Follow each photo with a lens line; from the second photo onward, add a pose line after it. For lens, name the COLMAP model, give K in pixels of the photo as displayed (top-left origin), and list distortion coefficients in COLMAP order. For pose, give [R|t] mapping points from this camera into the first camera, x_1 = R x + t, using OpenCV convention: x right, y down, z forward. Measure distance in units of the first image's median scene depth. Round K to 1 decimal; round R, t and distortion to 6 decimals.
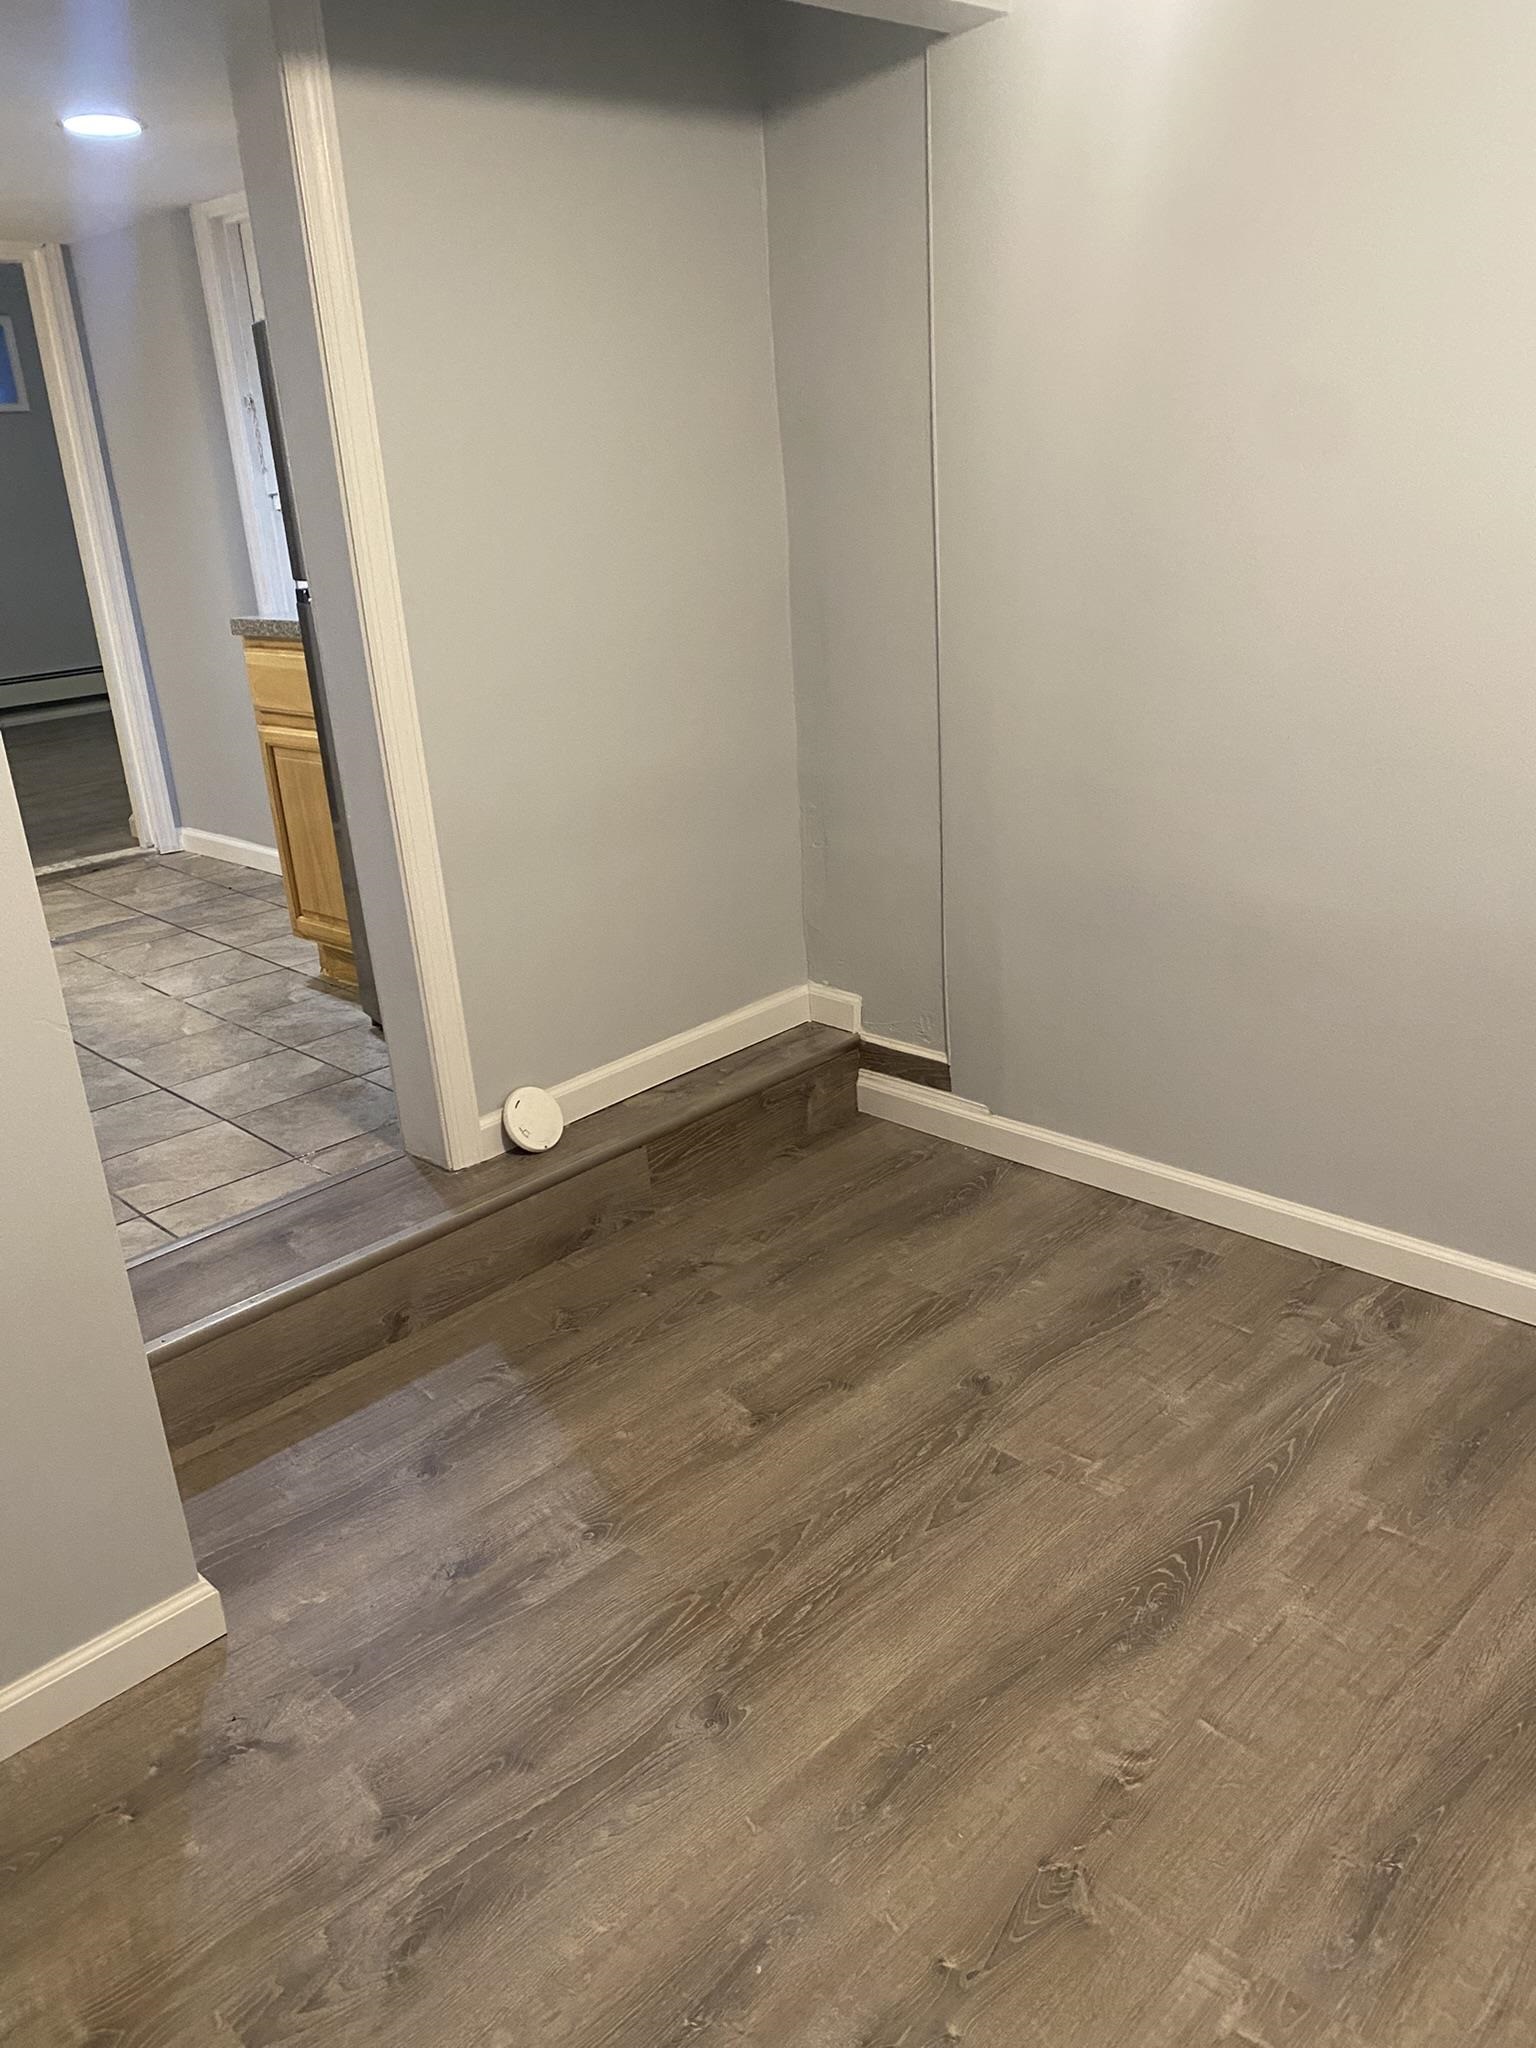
lens RADIAL K [[1535.7, 0, 768.0], [0, 1535.7, 1024.0], [0, 0, 1]] dist [-0.002300, -0.001535]
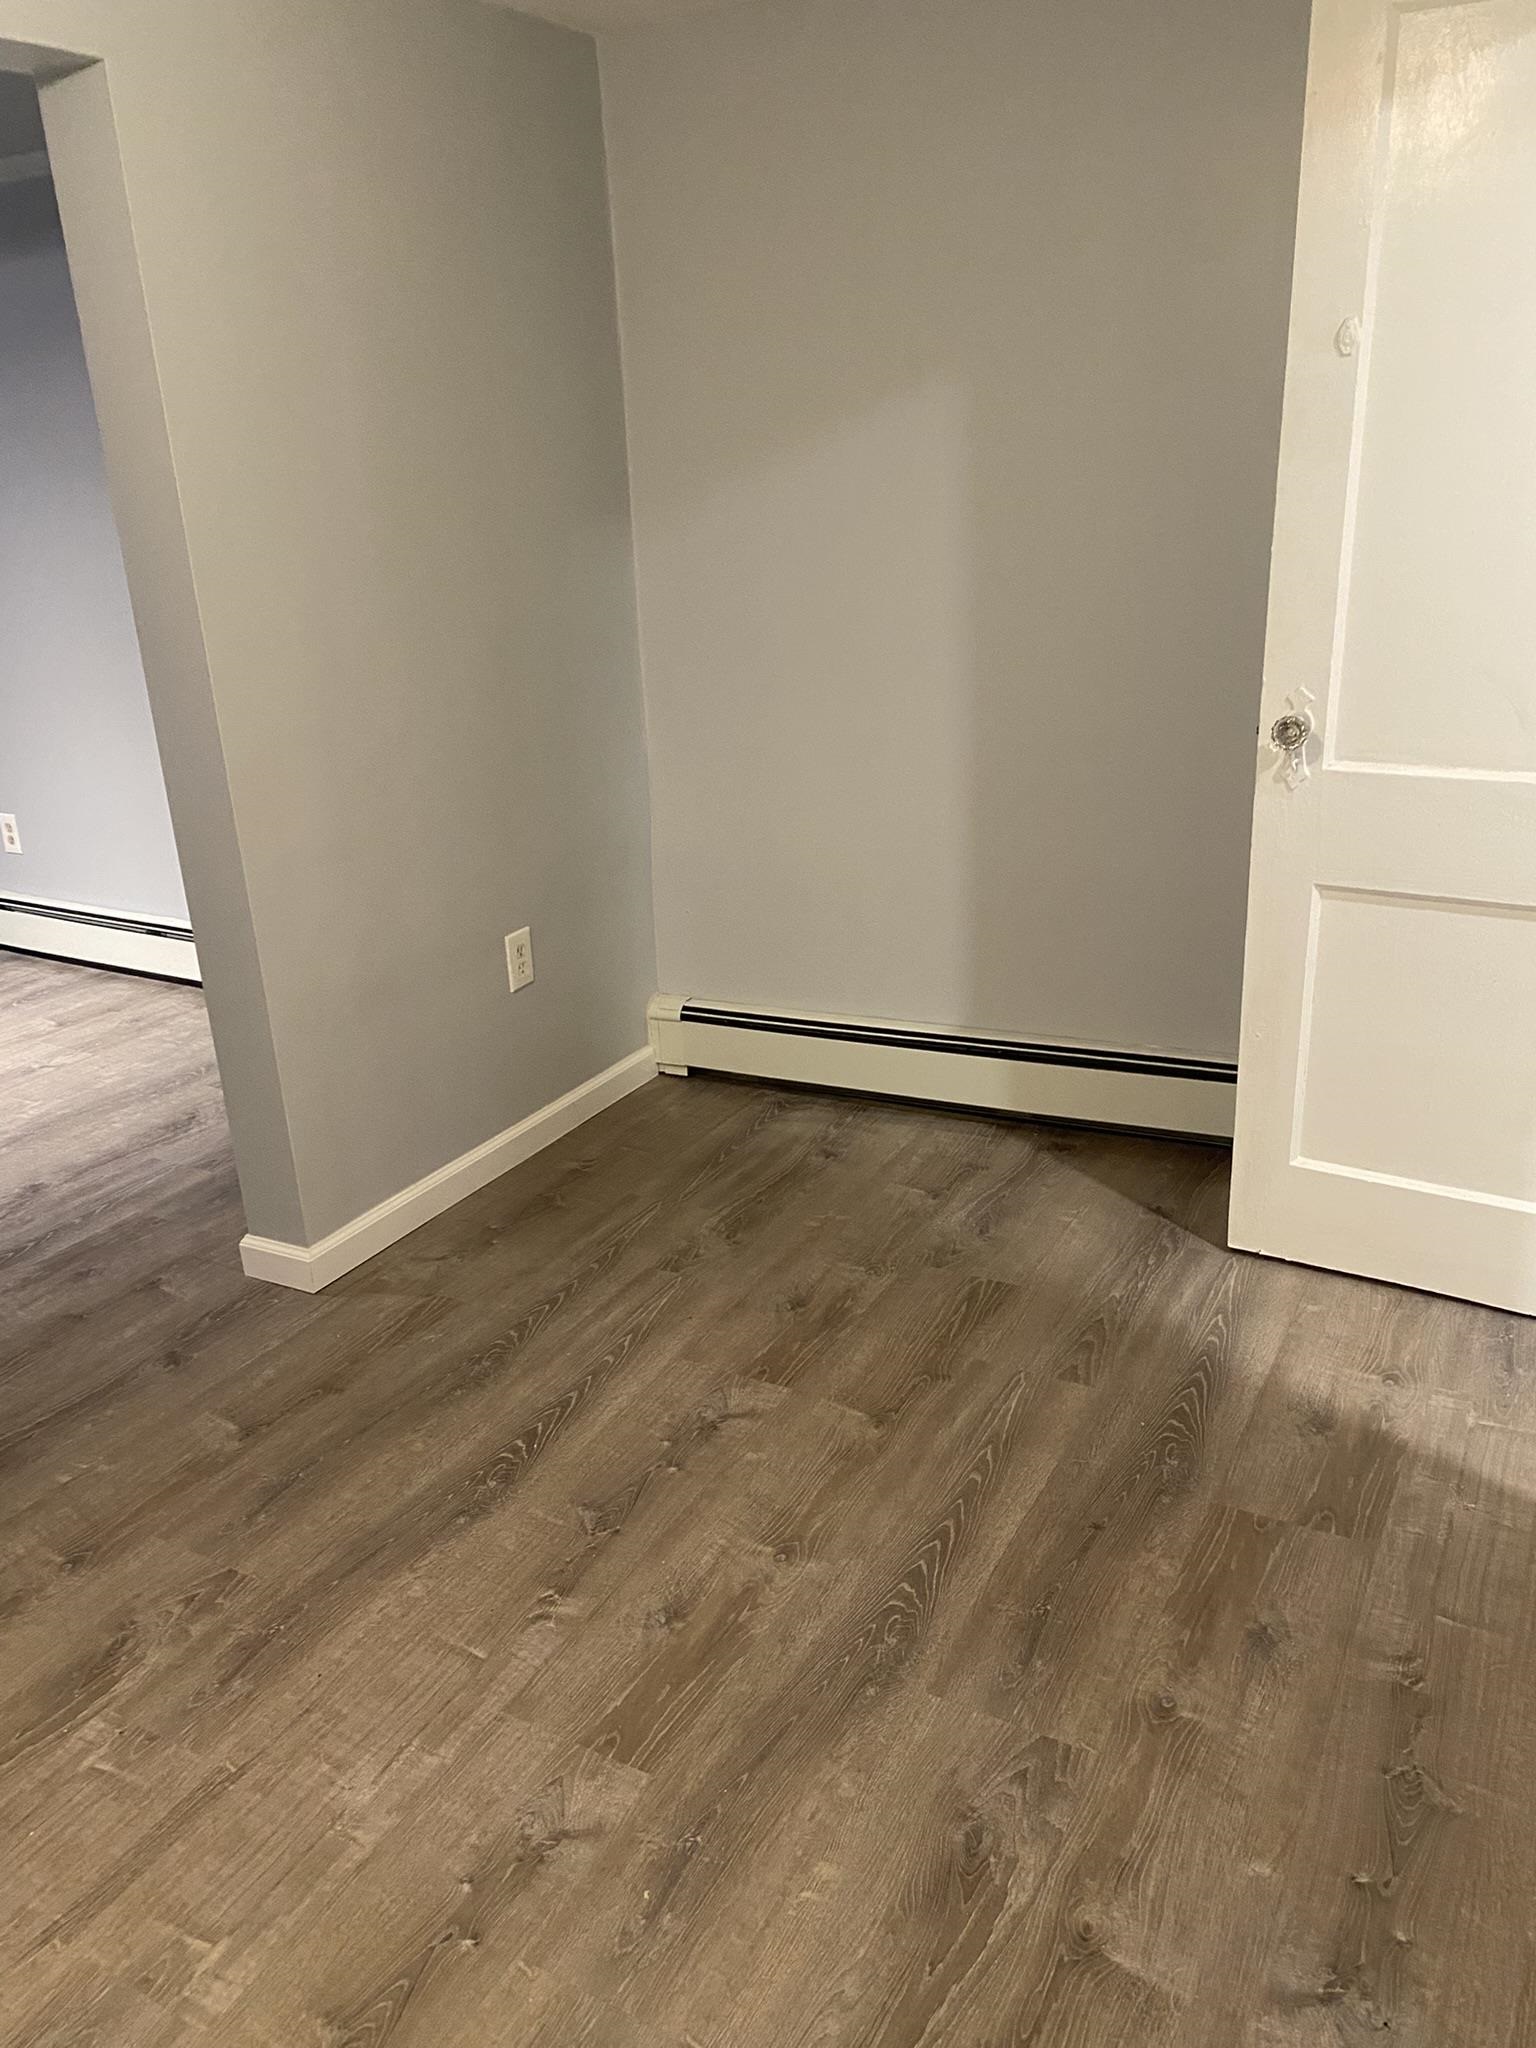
lens RADIAL K [[1535.7, 0, 768.0], [0, 1535.7, 1024.0], [0, 0, 1]] dist [-0.002300, -0.001535]
pose [[-0.955516, 0.198496, -0.218146, 0.025269], [0.007915, 0.756626, 0.653800, -0.528903], [0.294832, 0.622990, -0.724540, 1.375748]]
